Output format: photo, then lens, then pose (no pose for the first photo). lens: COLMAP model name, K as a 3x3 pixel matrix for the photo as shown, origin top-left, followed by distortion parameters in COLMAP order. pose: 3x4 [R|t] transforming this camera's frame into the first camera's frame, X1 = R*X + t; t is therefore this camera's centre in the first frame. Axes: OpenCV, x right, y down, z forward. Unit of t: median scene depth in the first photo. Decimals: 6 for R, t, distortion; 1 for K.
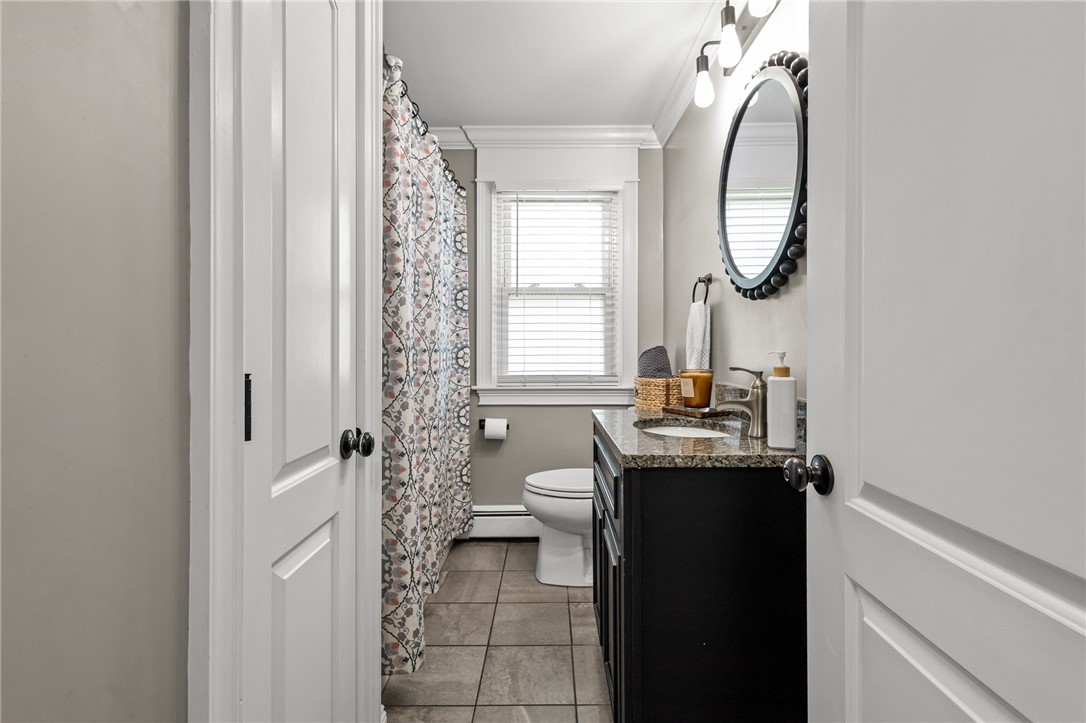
lens RADIAL K [[504.8, 0, 542.4], [0, 504.8, 354.0], [0, 0, 1]] dist [0.009539, -0.003778]
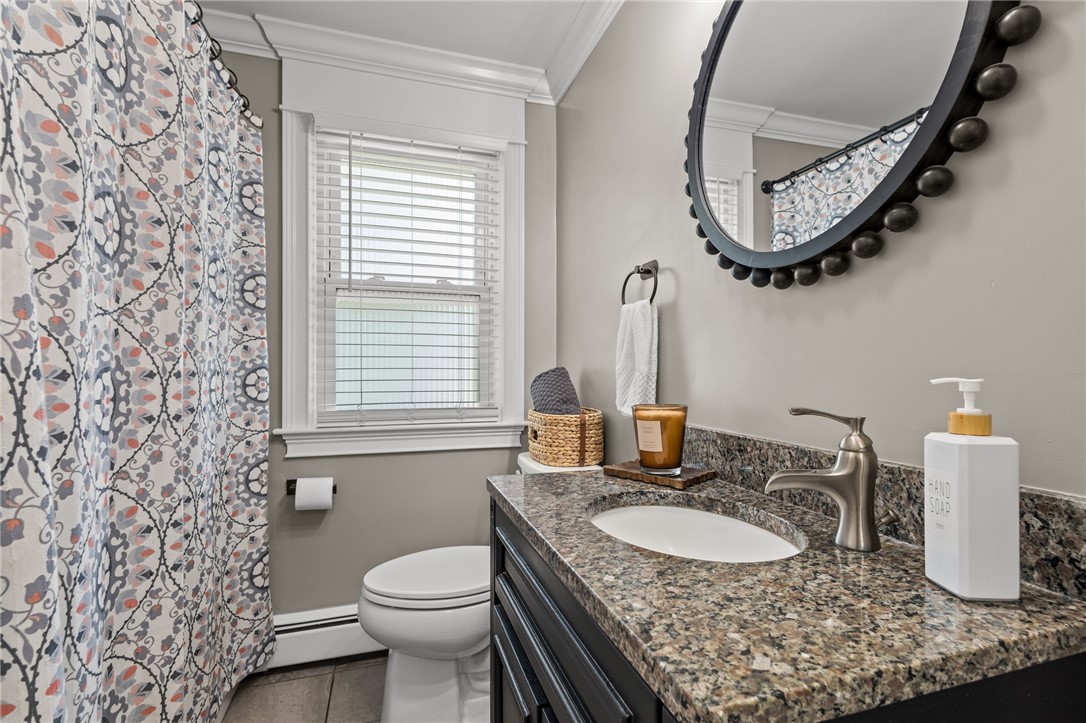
lens RADIAL K [[504.8, 0, 544.9], [0, 504.8, 372.7], [0, 0, 1]] dist [0.009539, -0.003778]
pose [[0.950298, 0.000313, 0.311342, -0.013476], [0.001355, 0.999986, -0.005141, -0.003952], [-0.311339, 0.005308, 0.950284, 0.299267]]
